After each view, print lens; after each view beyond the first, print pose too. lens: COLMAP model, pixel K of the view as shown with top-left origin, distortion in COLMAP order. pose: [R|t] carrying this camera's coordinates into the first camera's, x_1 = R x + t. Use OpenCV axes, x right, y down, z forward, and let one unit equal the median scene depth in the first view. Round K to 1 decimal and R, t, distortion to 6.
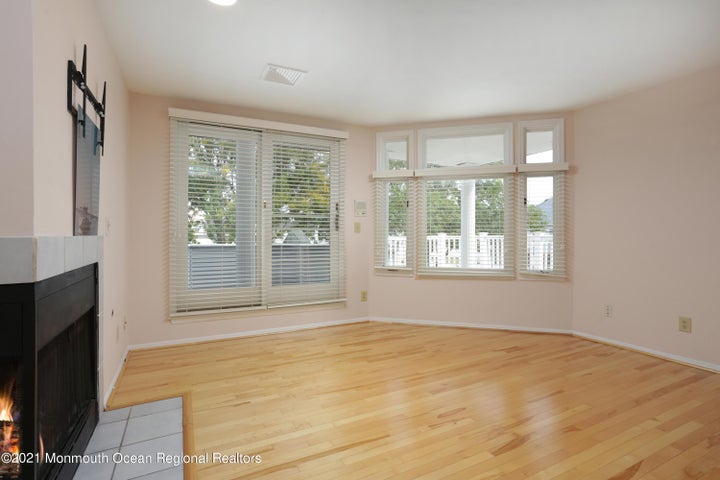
lens RADIAL K [[366.8, 0, 362.7], [0, 366.8, 232.4], [0, 0, 1]] dist [-0.024418, 0.010011]
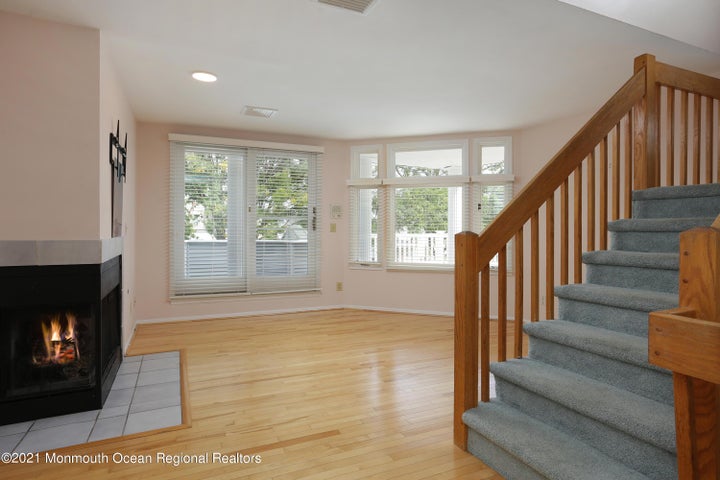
lens RADIAL K [[397.0, 0, 392.5], [0, 397.0, 234.8], [0, 0, 1]] dist [-0.001525, -0.003548]
pose [[0.999415, 0.010245, 0.032624, 0.160419], [-0.010857, 0.999767, 0.018663, -0.019941], [-0.032425, -0.019006, 0.999293, -0.324499]]
